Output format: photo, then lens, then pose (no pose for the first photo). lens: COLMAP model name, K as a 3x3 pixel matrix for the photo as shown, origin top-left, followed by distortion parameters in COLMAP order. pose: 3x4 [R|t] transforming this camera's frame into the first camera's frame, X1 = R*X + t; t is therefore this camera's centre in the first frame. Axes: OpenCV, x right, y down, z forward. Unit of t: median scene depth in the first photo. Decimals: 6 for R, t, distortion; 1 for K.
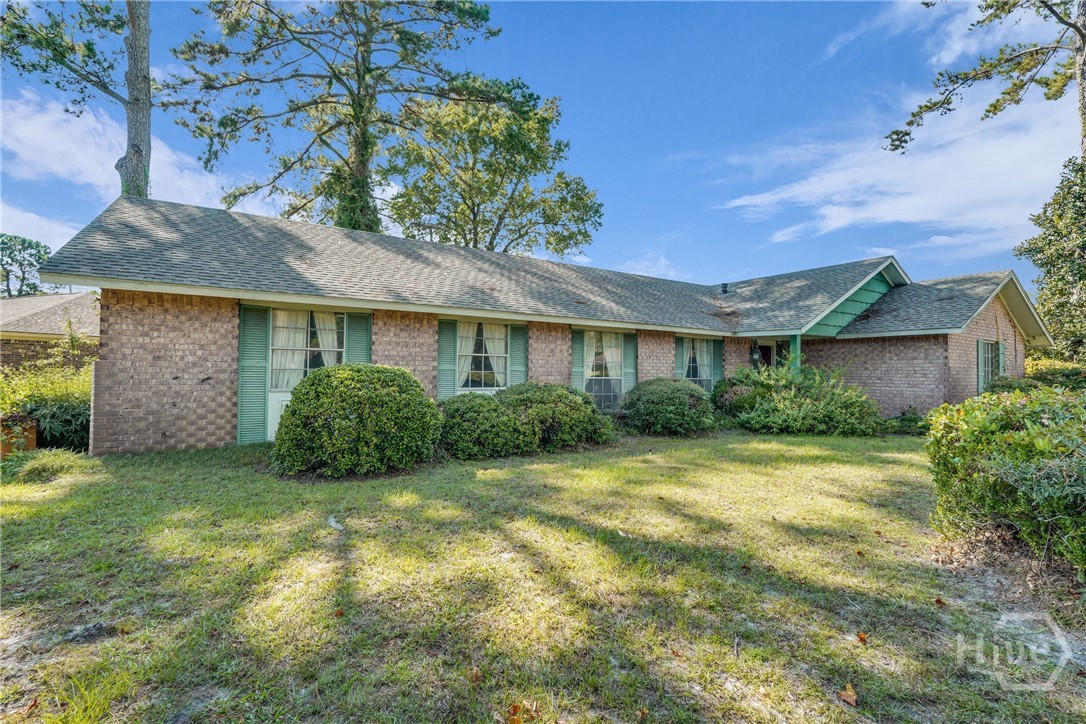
lens RADIAL K [[493.2, 0, 547.6], [0, 493.2, 366.8], [0, 0, 1]] dist [-0.013977, 0.007338]
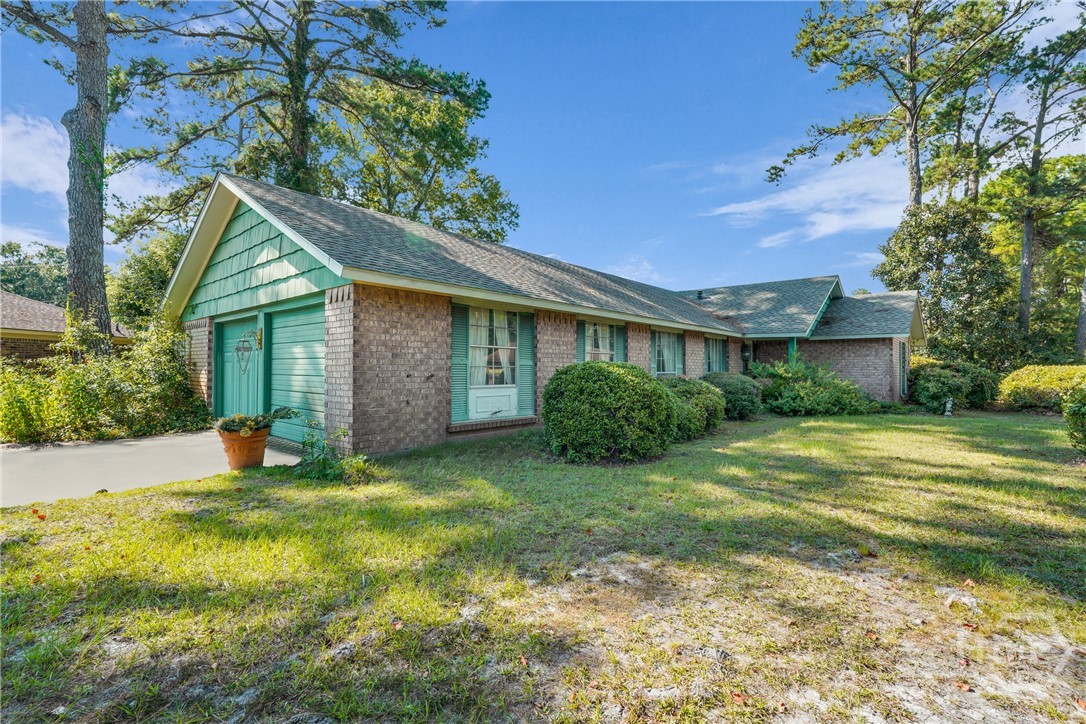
lens RADIAL K [[493.2, 0, 547.6], [0, 493.2, 366.8], [0, 0, 1]] dist [-0.013977, 0.007338]
pose [[0.959586, -0.006240, 0.281348, -0.450742], [0.004147, 0.999959, 0.008037, -0.001260], [-0.281387, -0.006545, 0.959572, -0.019818]]
